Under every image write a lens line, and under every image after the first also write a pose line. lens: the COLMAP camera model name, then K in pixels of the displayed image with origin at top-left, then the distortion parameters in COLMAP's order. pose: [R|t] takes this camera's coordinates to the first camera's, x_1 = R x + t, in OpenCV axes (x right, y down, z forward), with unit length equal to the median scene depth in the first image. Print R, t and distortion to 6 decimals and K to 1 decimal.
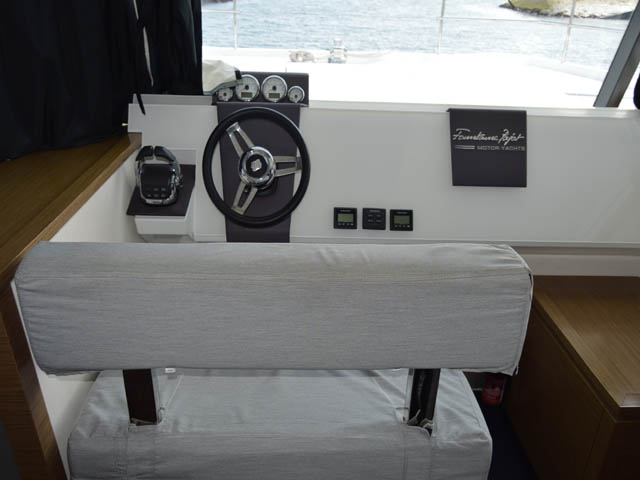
lens RADIAL K [[515.8, 0, 320.0], [0, 515.8, 240.0], [0, 0, 1]] dist [-0.008773, 0.006372]
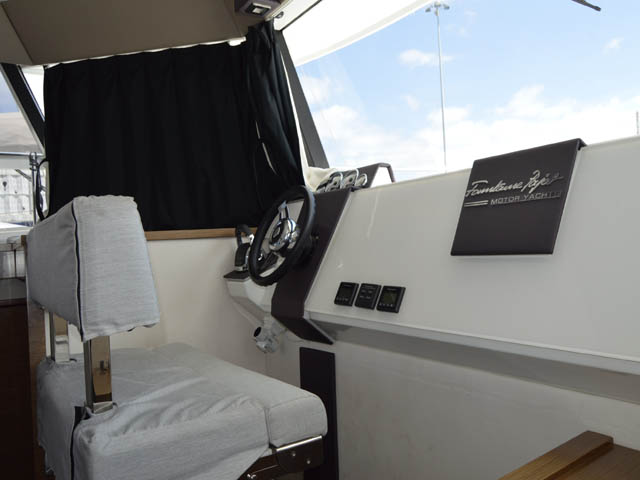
lens RADIAL K [[515.8, 0, 320.0], [0, 515.8, 240.0], [0, 0, 1]] dist [-0.008773, 0.006372]
pose [[0.484589, -0.088095, -0.870295, 0.785511], [-0.340612, 0.897389, -0.280494, 0.134461], [0.805703, 0.432357, 0.404858, 0.564207]]
